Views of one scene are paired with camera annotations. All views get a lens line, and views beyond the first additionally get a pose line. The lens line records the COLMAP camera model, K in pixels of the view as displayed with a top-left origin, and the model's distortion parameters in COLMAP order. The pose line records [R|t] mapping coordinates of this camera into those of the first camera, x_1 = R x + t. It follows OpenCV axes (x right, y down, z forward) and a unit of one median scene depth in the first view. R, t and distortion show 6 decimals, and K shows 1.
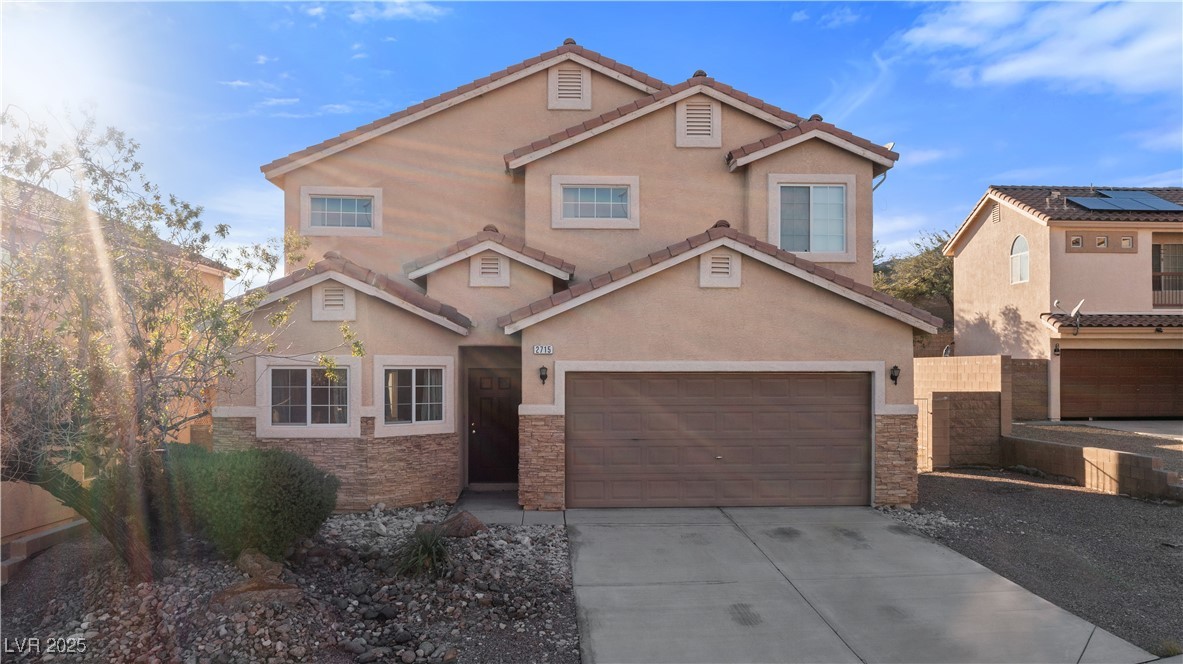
lens RADIAL K [[942.4, 0, 582.7], [0, 942.4, 372.9], [0, 0, 1]] dist [-0.016569, 0.007195]
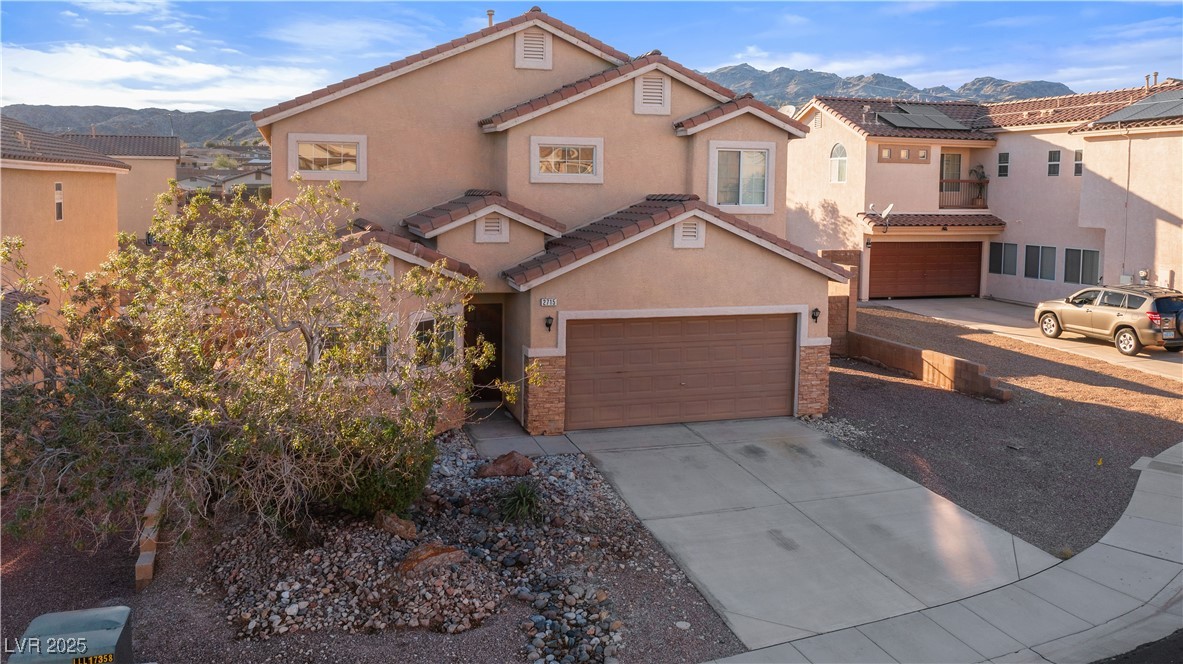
lens RADIAL K [[942.4, 0, 585.1], [0, 942.4, 259.6], [0, 0, 1]] dist [-0.016569, 0.007195]
pose [[0.967338, -0.007566, 0.253376, -0.294171], [-0.011260, 0.997285, 0.072766, -0.162710], [-0.253239, -0.073242, 0.964627, -0.149507]]
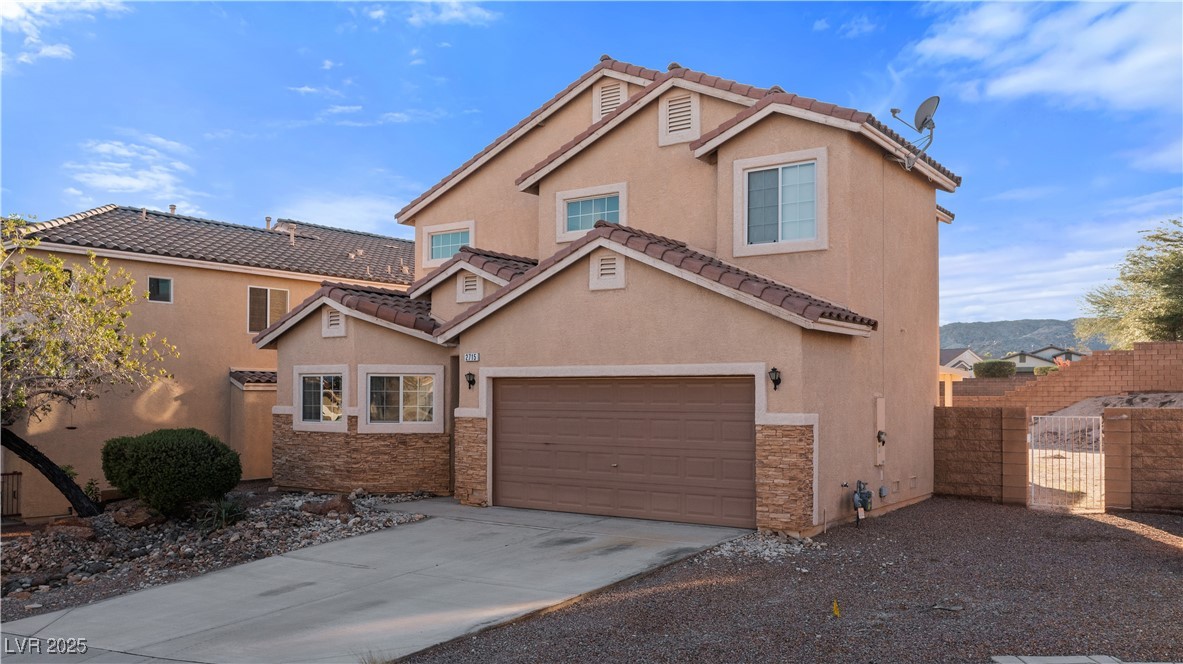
lens RADIAL K [[942.4, 0, 591.1], [0, 942.4, 388.5], [0, 0, 1]] dist [-0.016569, 0.007195]
pose [[0.795475, -0.000021, -0.605986, 0.715895], [-0.006001, 0.999951, -0.007912, 0.018807], [0.605956, 0.009930, 0.795436, 0.217023]]
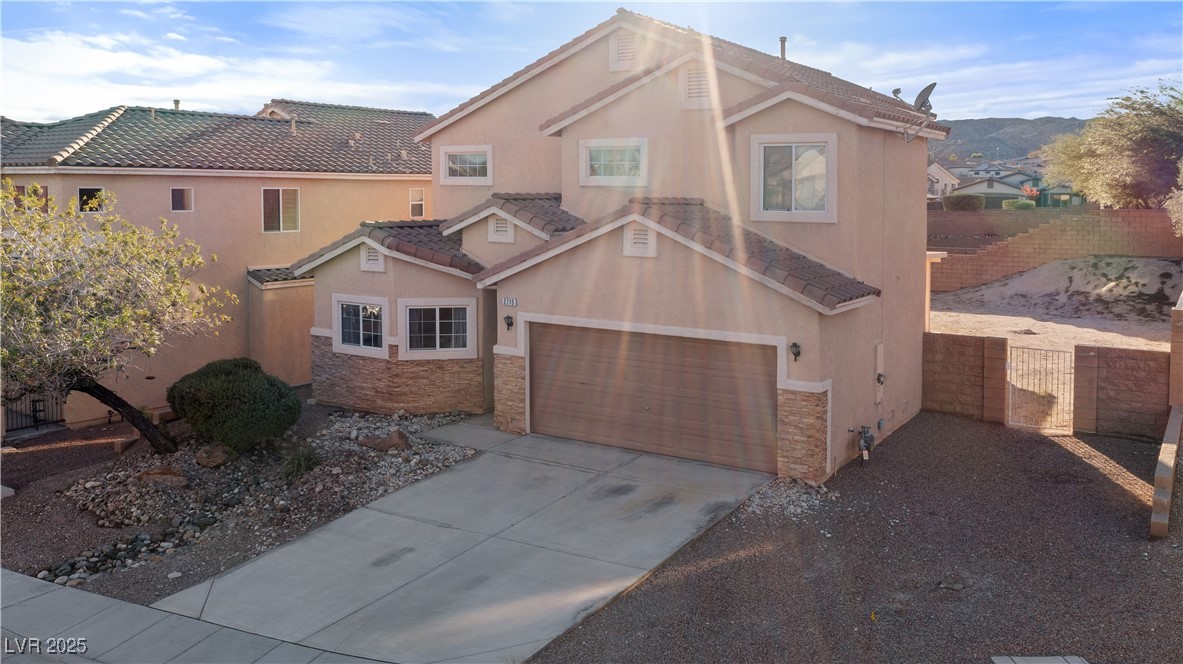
lens RADIAL K [[970.7, 0, 586.4], [0, 970.7, 301.5], [0, 0, 1]] dist [0.020122, -0.042896]
pose [[0.822576, 0.073325, -0.563908, 0.717240], [-0.014978, 0.994102, 0.107414, -0.154311], [0.568458, -0.079910, 0.818822, 0.052043]]
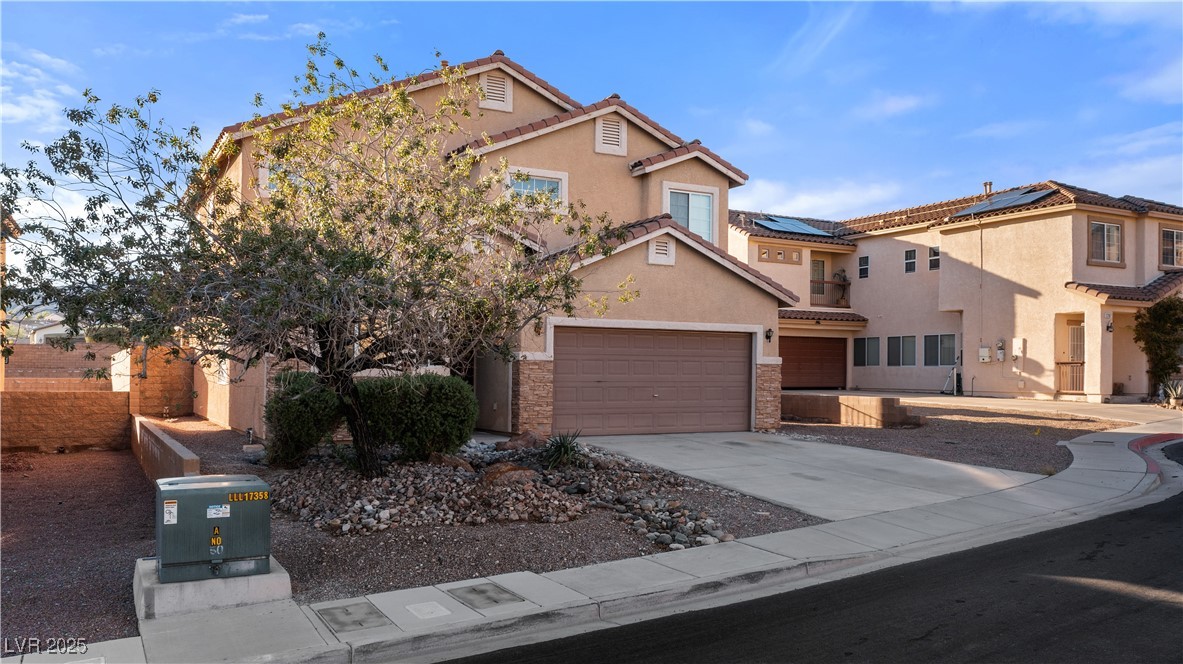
lens RADIAL K [[942.4, 0, 586.8], [0, 942.4, 356.3], [0, 0, 1]] dist [-0.016569, 0.007195]
pose [[0.895948, 0.016493, 0.443852, -0.520265], [-0.007599, 0.999733, -0.021810, 0.065005], [-0.444093, 0.016167, 0.895835, -0.120199]]
